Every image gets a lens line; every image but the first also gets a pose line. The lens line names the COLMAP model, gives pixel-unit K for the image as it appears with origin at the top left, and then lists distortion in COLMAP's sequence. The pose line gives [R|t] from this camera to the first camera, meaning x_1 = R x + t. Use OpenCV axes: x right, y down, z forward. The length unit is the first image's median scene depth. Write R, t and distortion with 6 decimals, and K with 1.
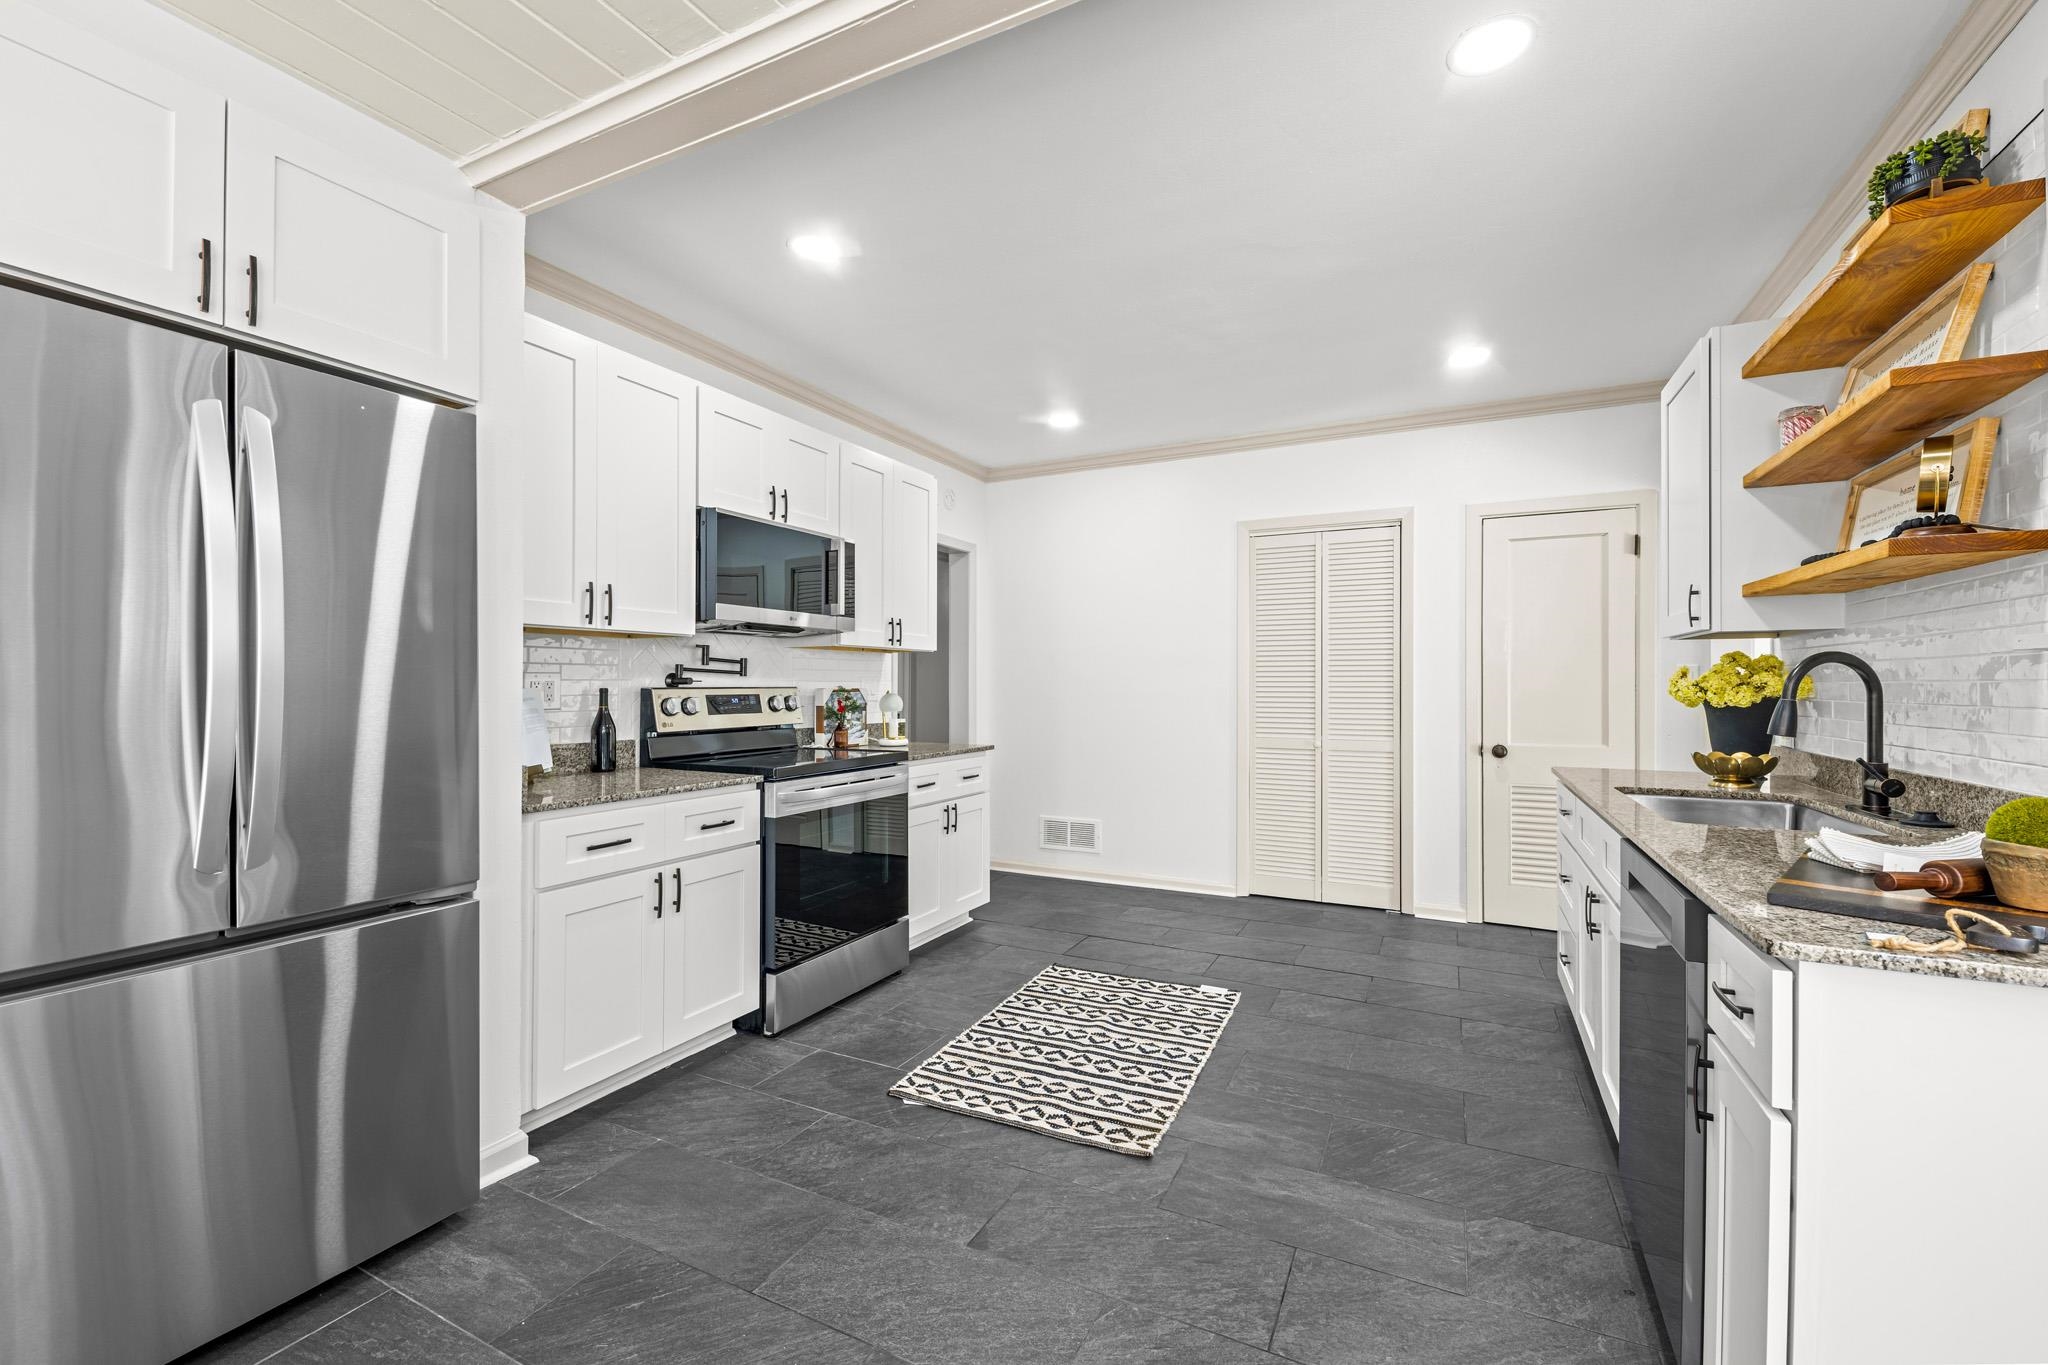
lens RADIAL K [[830.0, 0, 1039.4], [0, 830.0, 677.8], [0, 0, 1]] dist [0.012169, -0.008112]
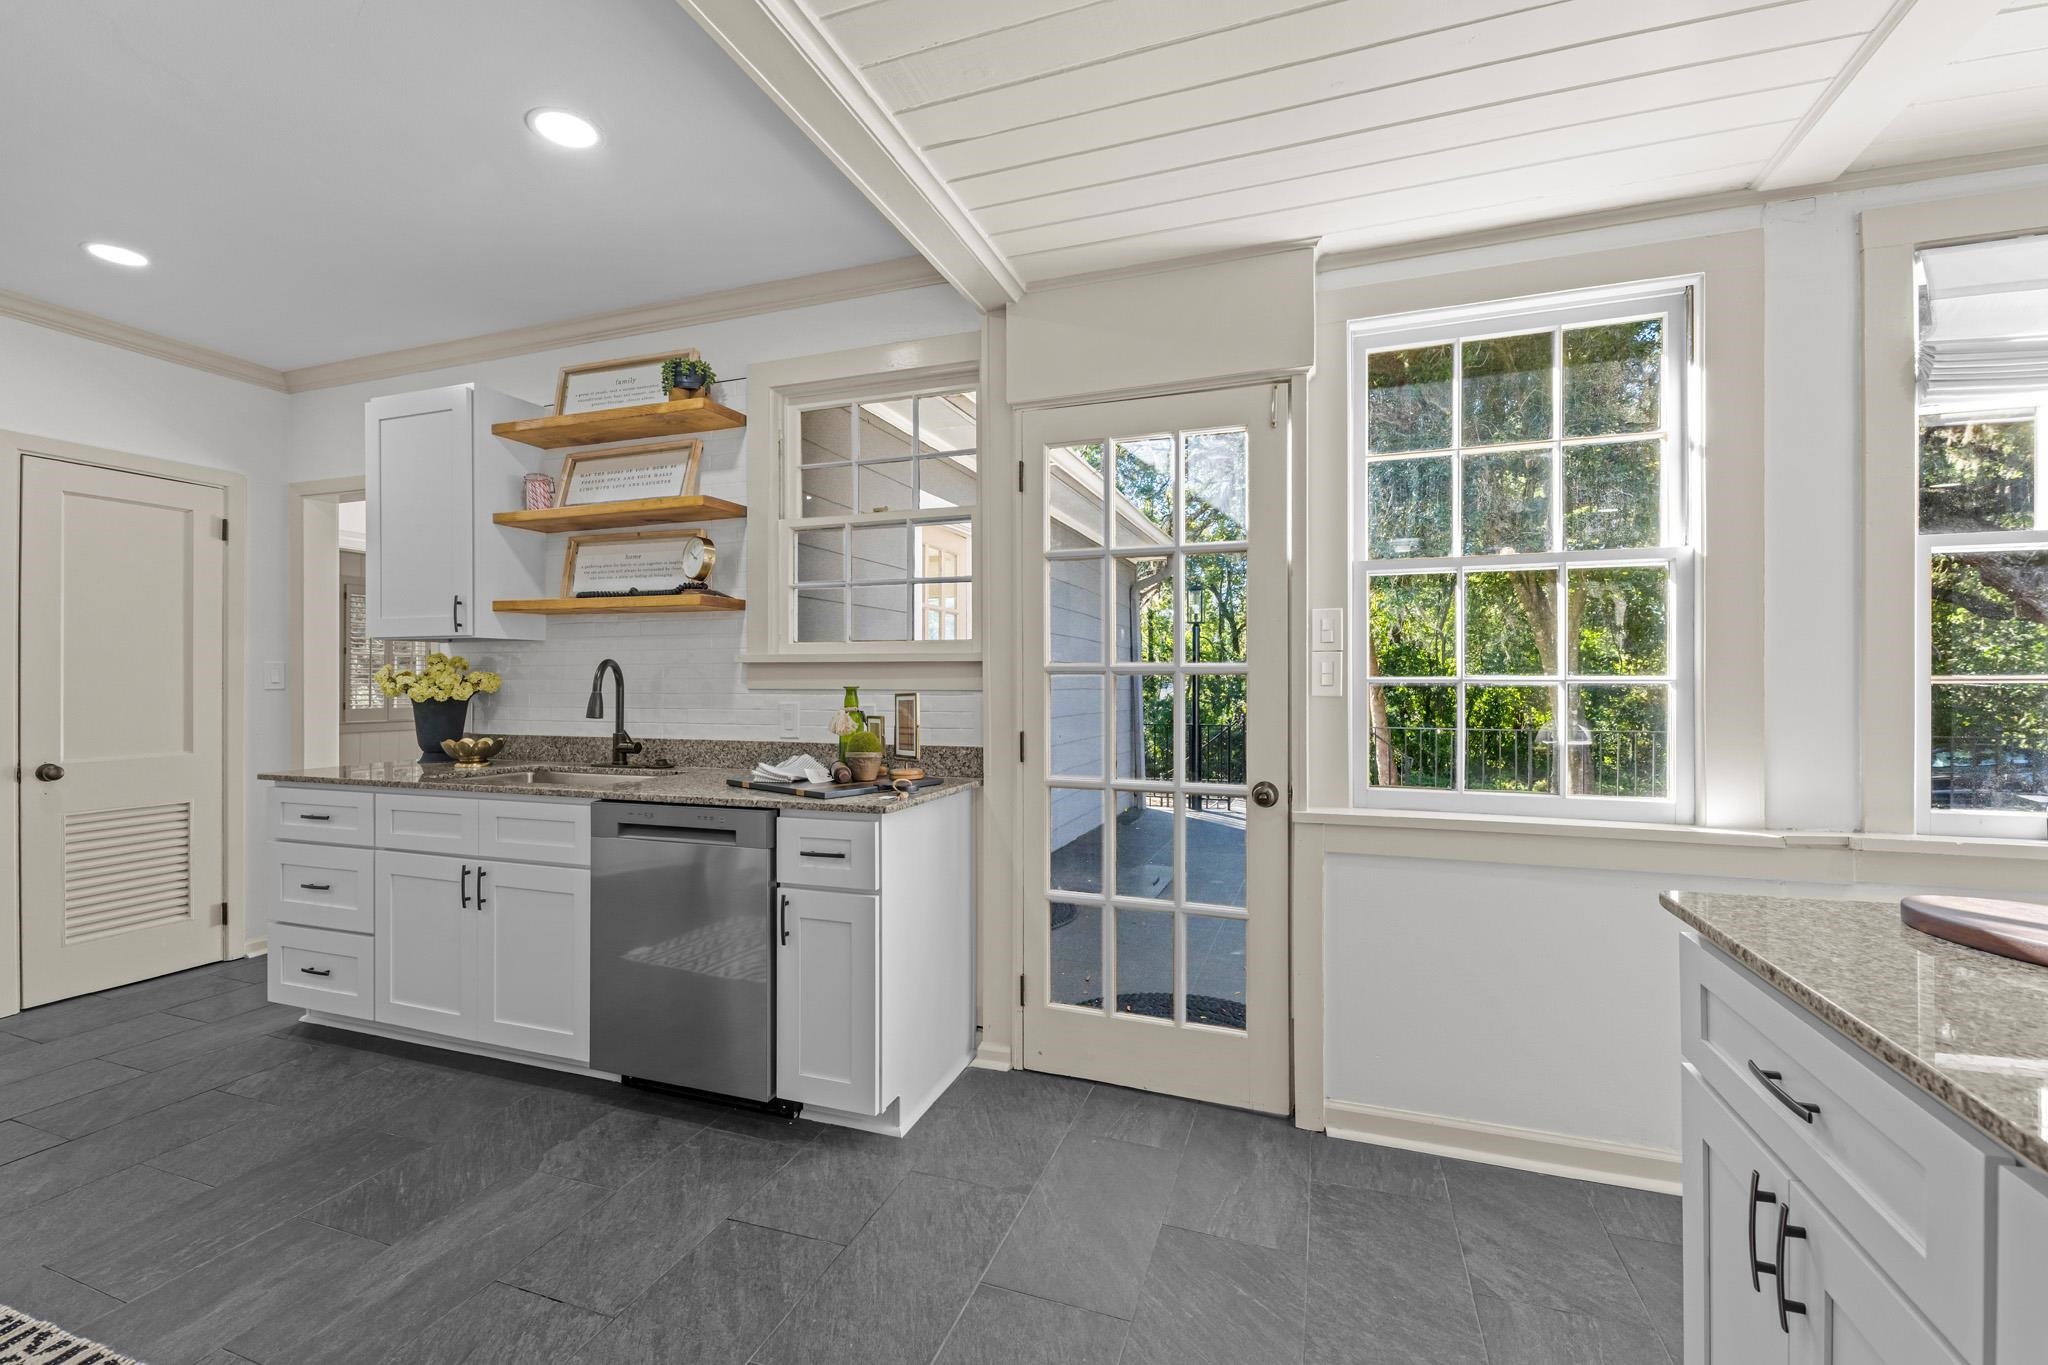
lens RADIAL K [[830.0, 0, 1039.4], [0, 830.0, 677.8], [0, 0, 1]] dist [0.012169, -0.008112]
pose [[-0.116202, 0.002458, 0.993223, -0.509881], [-0.006106, 0.999976, -0.003189, 0.001178], [-0.993207, -0.006435, -0.116184, 0.365427]]
